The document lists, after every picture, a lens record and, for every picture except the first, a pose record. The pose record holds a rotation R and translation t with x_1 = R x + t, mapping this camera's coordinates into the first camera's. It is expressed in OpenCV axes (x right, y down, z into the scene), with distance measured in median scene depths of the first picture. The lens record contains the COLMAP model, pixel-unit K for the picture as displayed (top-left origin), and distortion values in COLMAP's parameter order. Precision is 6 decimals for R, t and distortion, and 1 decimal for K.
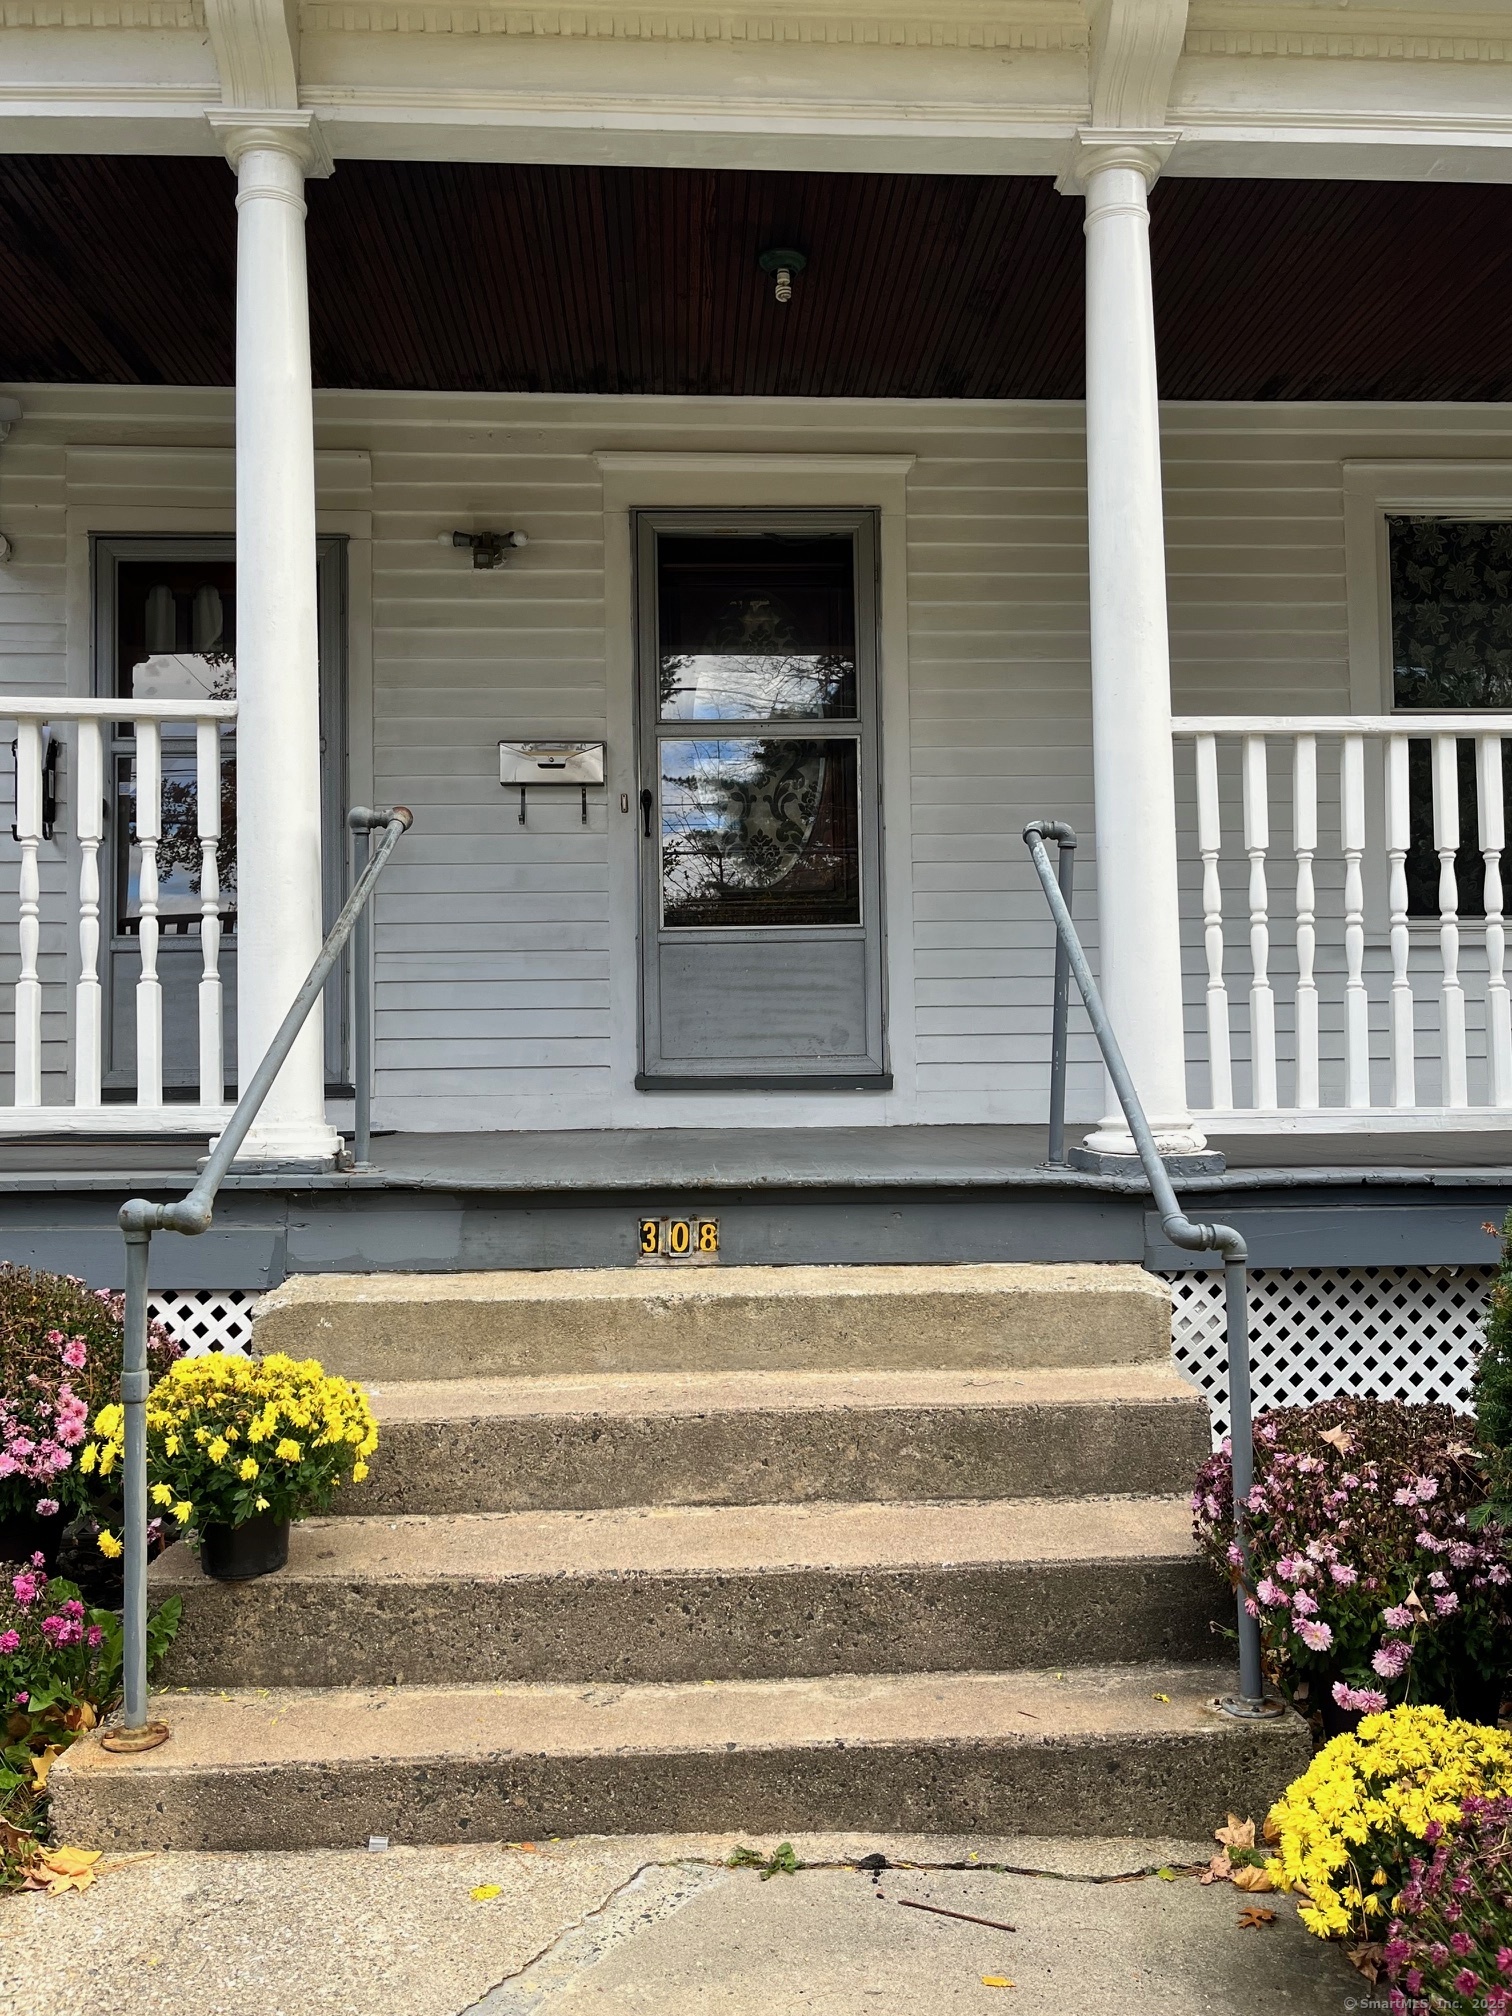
lens RADIAL K [[1484.8, 0, 760.9], [0, 1484.8, 1016.4], [0, 0, 1]] dist [0.040831, -0.048152]
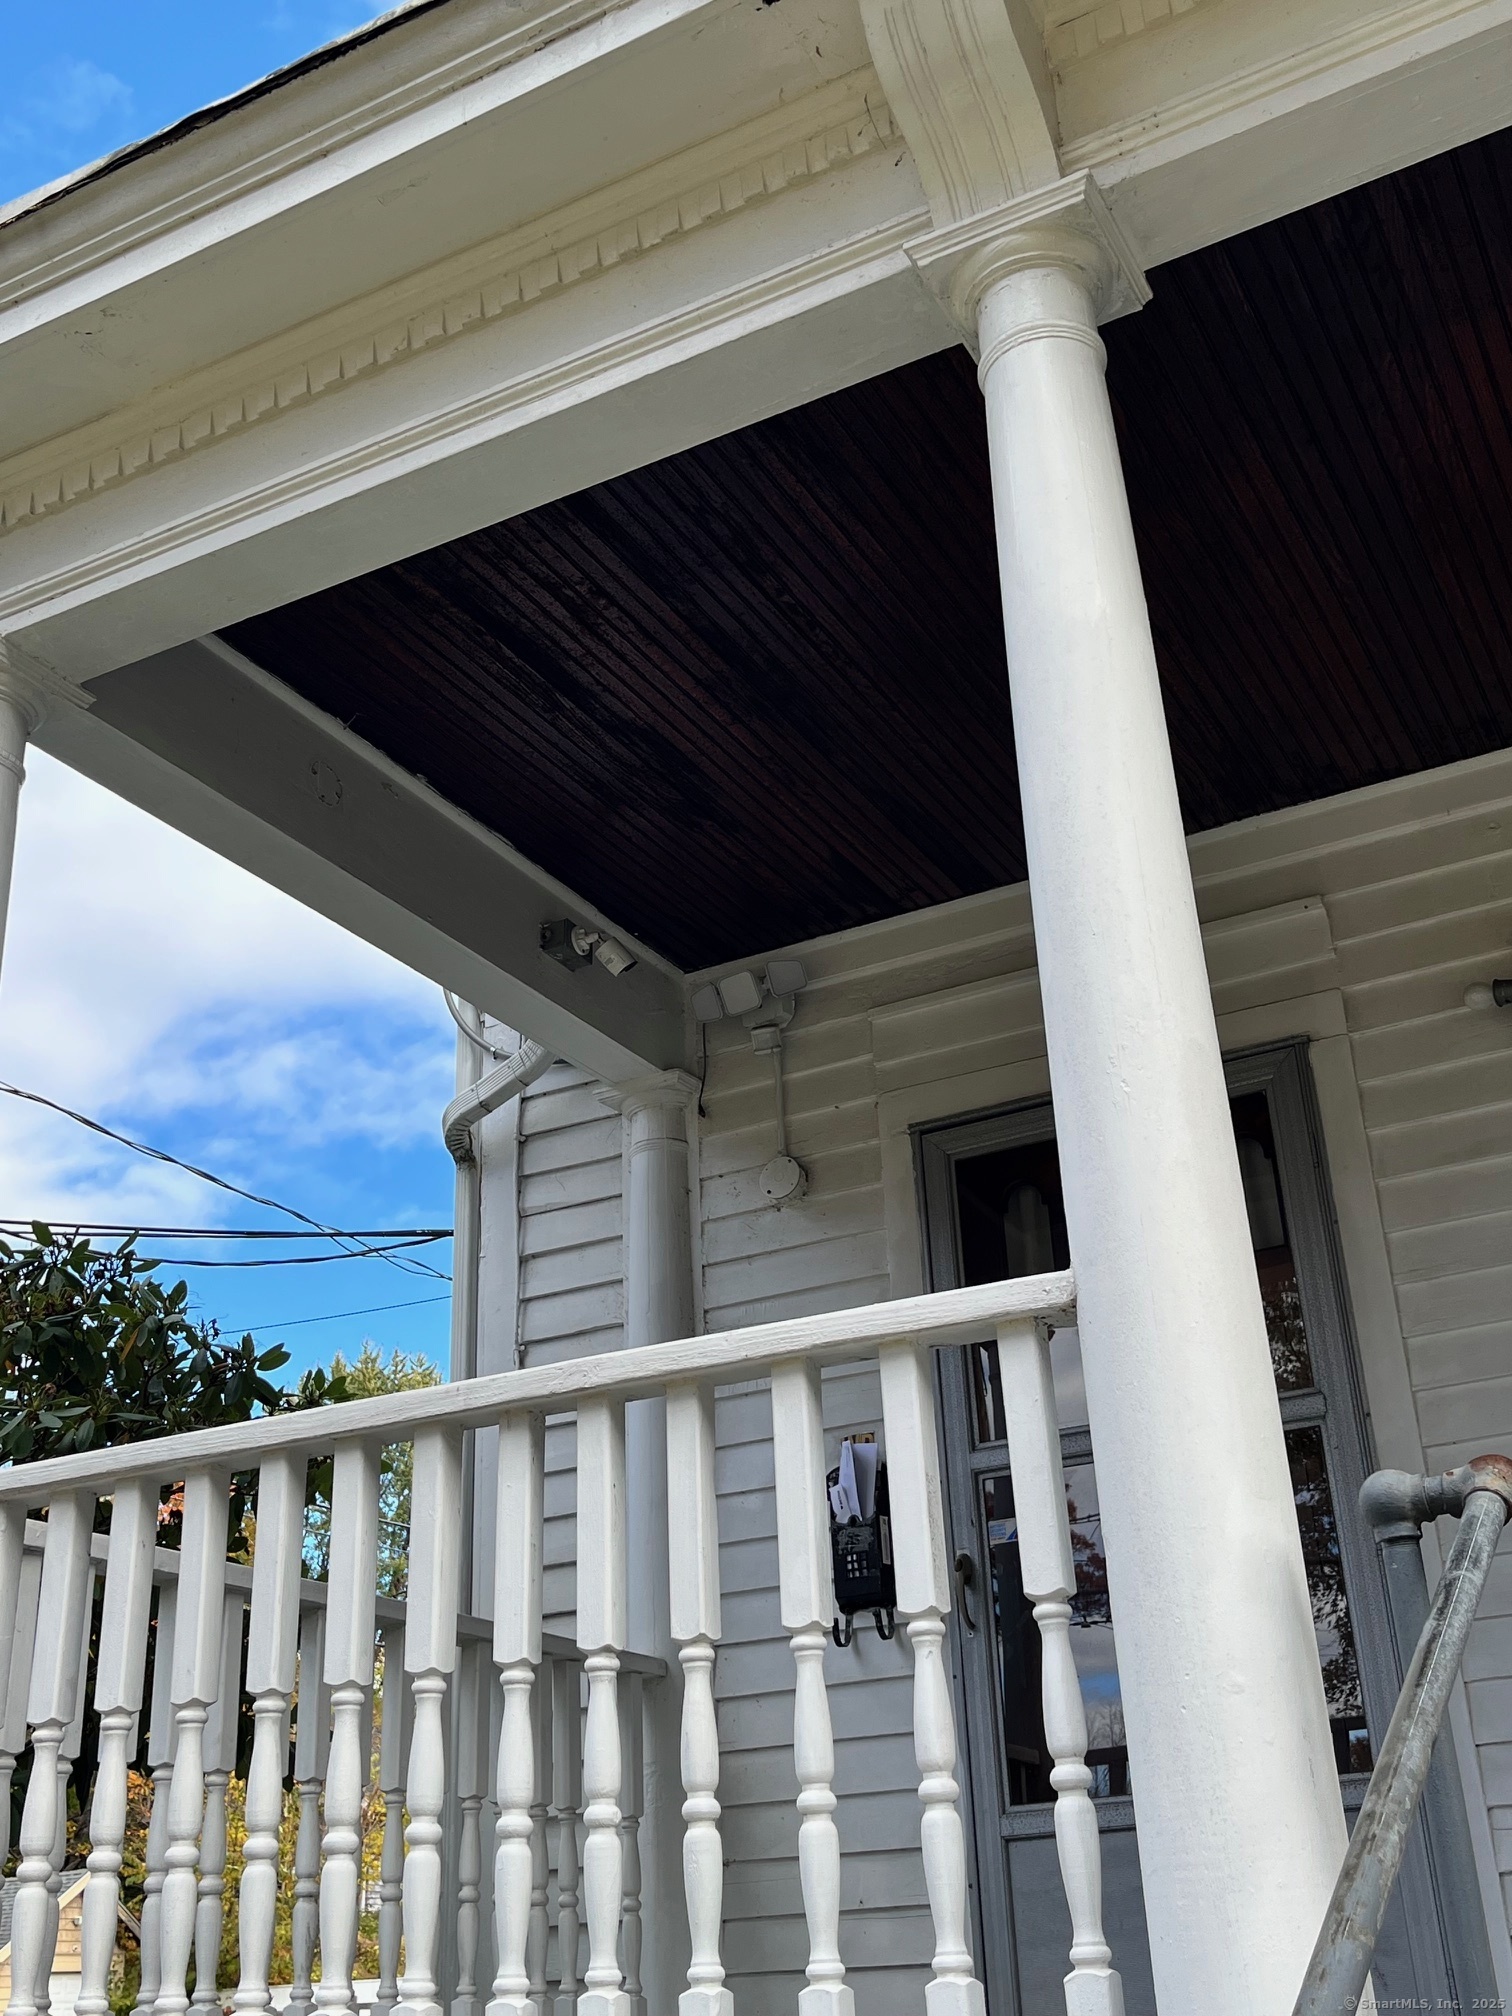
lens RADIAL K [[2121.4, 0, 756.0], [0, 2121.4, 1008.0], [0, 0, 1]] dist [0.059081, -0.025489]
pose [[0.842303, -0.247923, -0.478601, -0.065283], [0.050137, 0.920126, -0.388401, -0.025351], [0.536667, 0.303156, 0.787455, 0.258459]]
